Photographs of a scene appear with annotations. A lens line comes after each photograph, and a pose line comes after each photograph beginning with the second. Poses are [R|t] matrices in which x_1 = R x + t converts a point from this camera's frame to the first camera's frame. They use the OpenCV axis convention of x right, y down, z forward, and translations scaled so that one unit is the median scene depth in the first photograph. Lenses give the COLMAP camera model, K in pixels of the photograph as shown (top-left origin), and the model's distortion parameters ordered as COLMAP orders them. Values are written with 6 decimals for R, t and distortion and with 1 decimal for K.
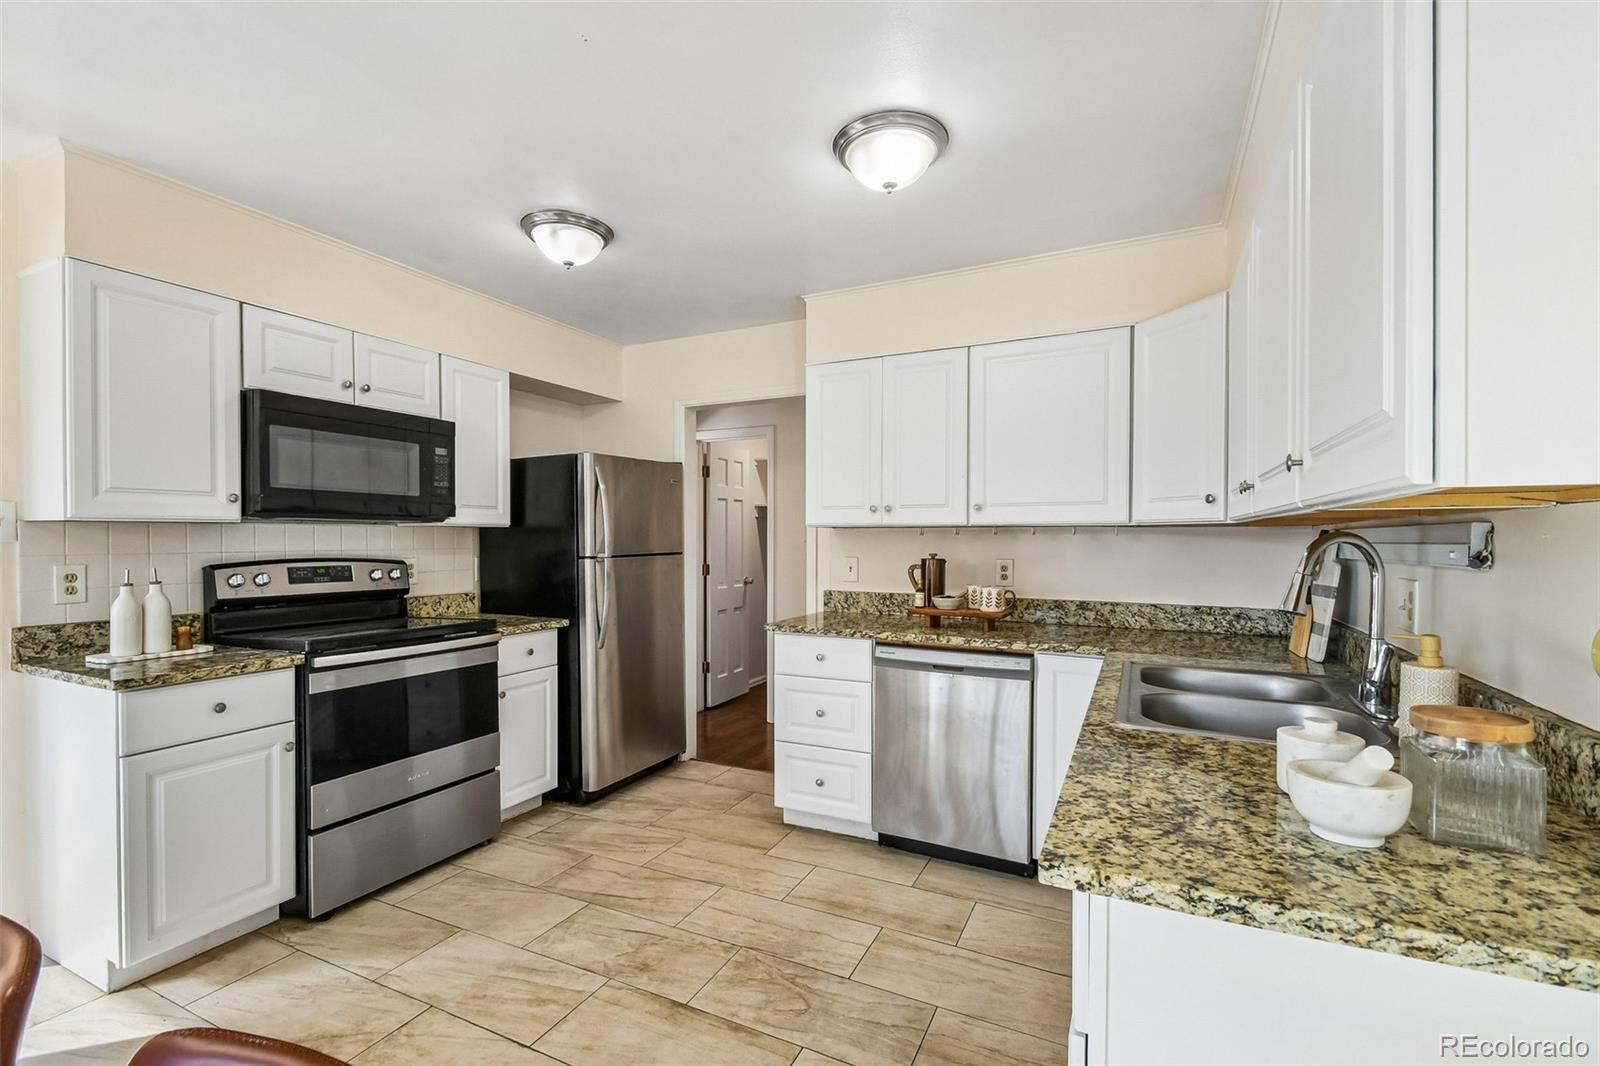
lens RADIAL K [[735.3, 0, 796.8], [0, 735.3, 548.6], [0, 0, 1]] dist [0.009397, 0.000133]
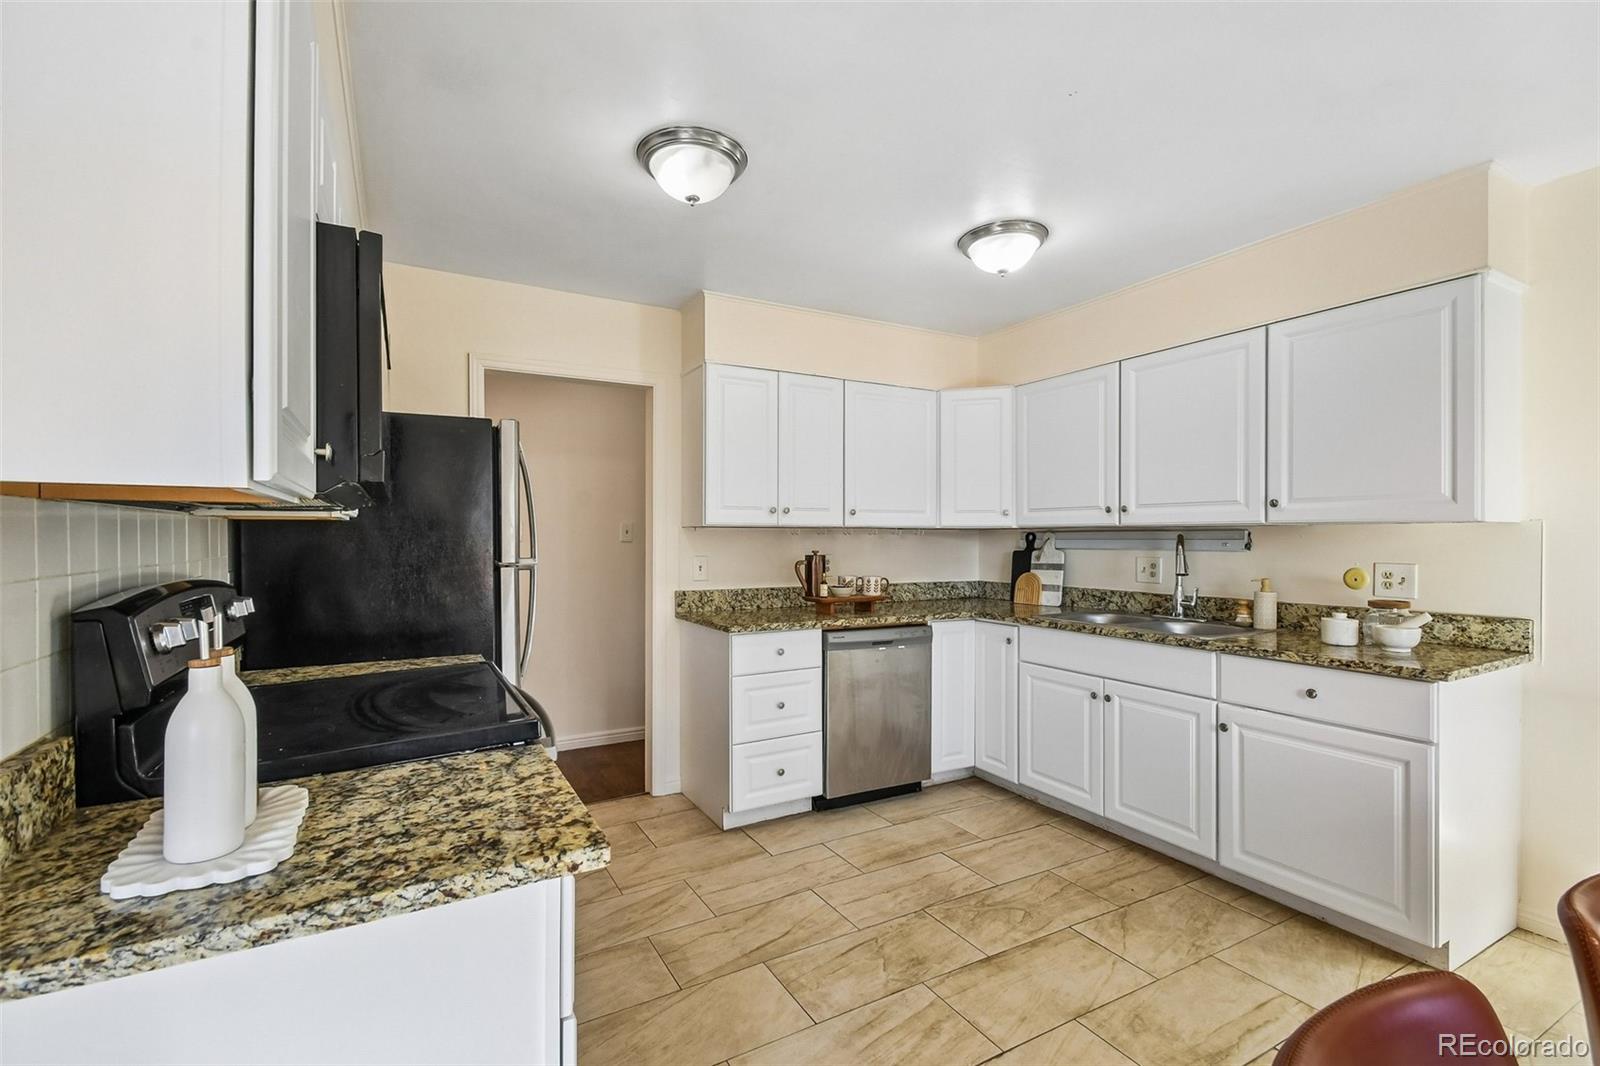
lens RADIAL K [[716.7, 0, 784.6], [0, 716.7, 542.4], [0, 0, 1]] dist [0.011437, -0.000252]
pose [[0.557790, -0.008195, 0.829942, -0.837634], [0.013589, 0.999907, 0.000741, -0.008153], [-0.829871, 0.010865, 0.557850, 0.441977]]
